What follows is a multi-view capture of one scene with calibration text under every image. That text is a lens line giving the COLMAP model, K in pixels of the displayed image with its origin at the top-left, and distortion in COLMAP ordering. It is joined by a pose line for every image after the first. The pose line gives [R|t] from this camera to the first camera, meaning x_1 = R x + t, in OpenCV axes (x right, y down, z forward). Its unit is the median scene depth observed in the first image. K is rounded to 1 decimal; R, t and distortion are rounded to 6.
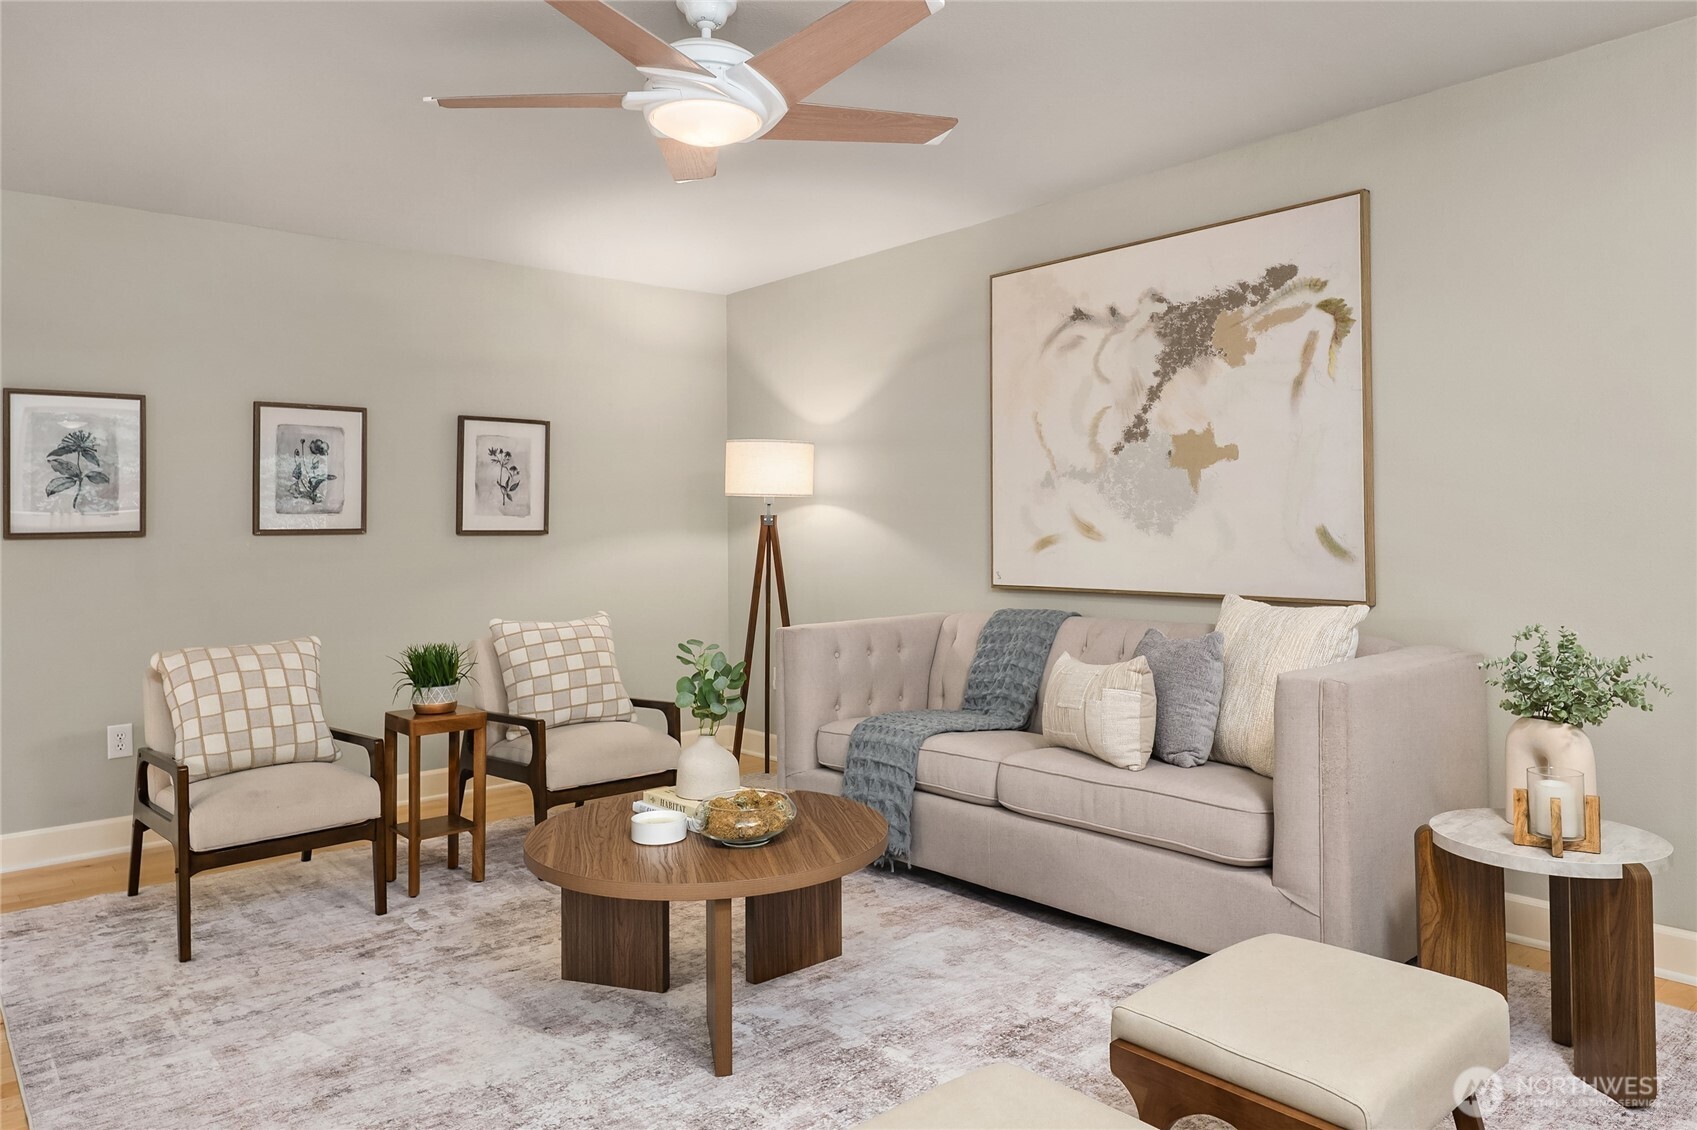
lens RADIAL K [[1120.7, 0, 877.5], [0, 1120.7, 532.0], [0, 0, 1]] dist [-0.002318, -0.005003]
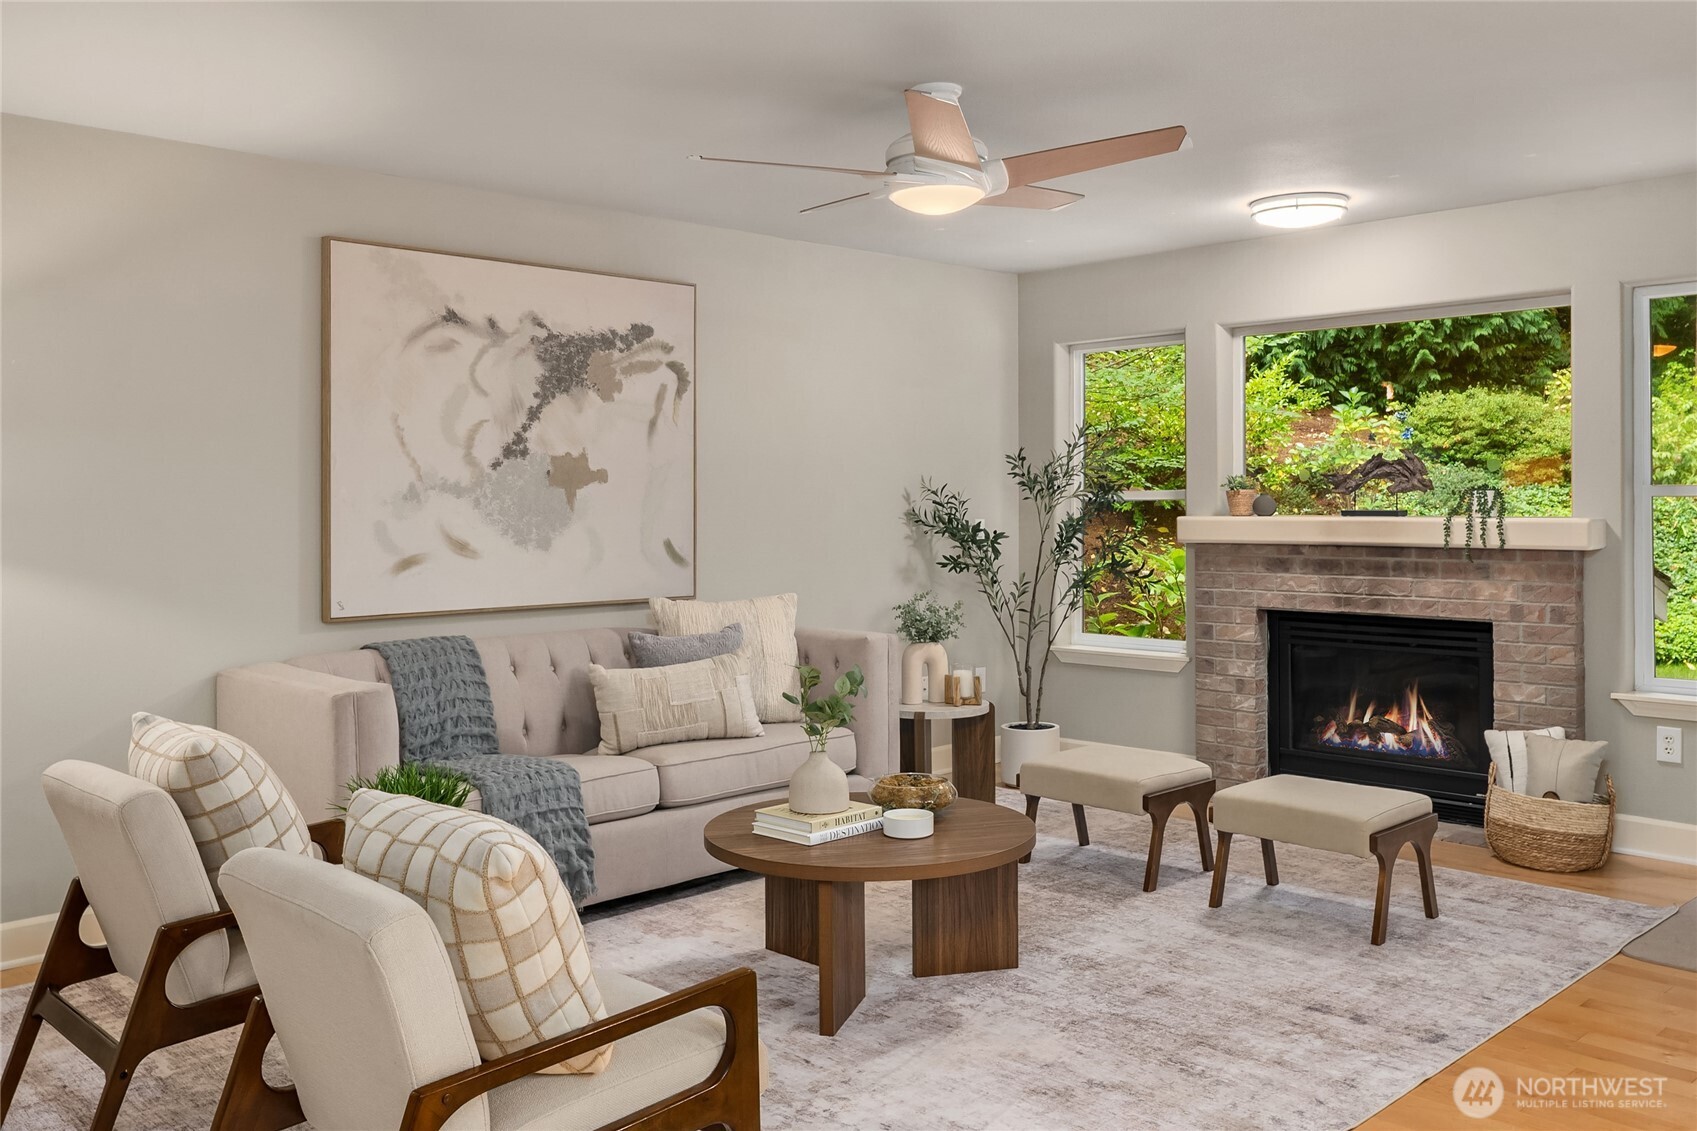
lens RADIAL K [[1418.7, 0, 847.8], [0, 1418.7, 559.6], [0, 0, 1]] dist [0.011251, -0.004257]
pose [[-0.037321, -0.029225, 0.998876, -1.085877], [0.012826, 0.999476, 0.029722, -0.024527], [-0.999221, 0.013920, -0.036927, 0.766562]]
